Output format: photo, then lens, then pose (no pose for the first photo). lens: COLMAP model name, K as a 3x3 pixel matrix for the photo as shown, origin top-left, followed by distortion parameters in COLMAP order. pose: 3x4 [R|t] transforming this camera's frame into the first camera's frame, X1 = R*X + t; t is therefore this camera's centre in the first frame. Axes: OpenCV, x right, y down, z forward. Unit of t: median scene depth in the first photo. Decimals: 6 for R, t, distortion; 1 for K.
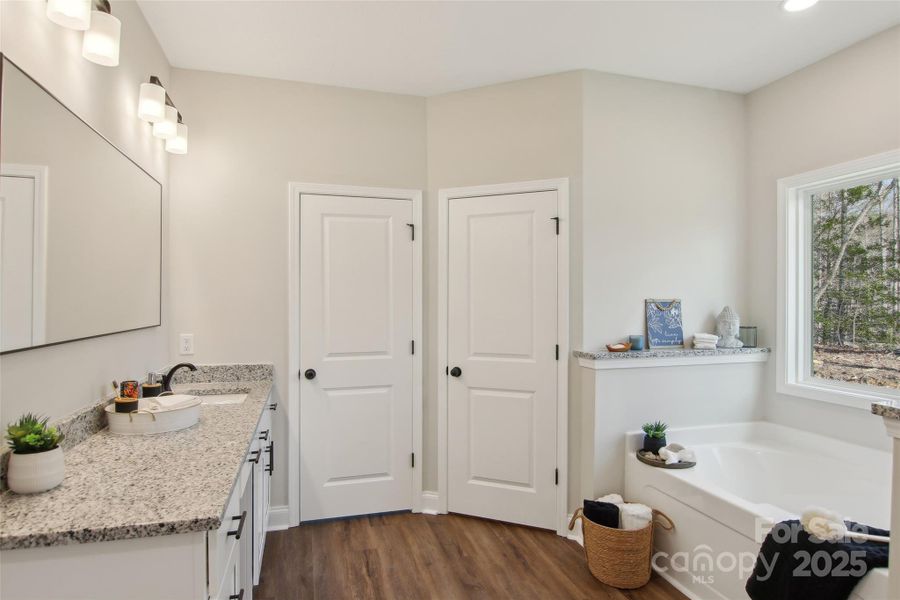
lens RADIAL K [[500.5, 0, 450.1], [0, 500.5, 314.8], [0, 0, 1]] dist [0.003284, -0.017318]
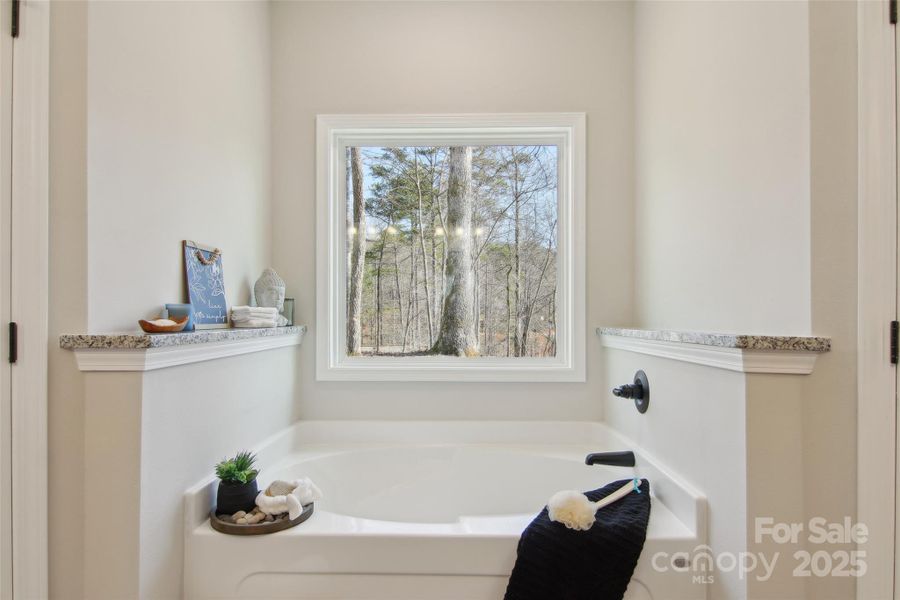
lens RADIAL K [[500.5, 0, 450.1], [0, 500.5, 314.8], [0, 0, 1]] dist [0.003284, -0.017318]
pose [[0.303141, 0.004089, 0.952937, -0.046702], [0.033519, 0.999326, -0.014951, 0.069971], [-0.952356, 0.036473, 0.302800, 0.559680]]
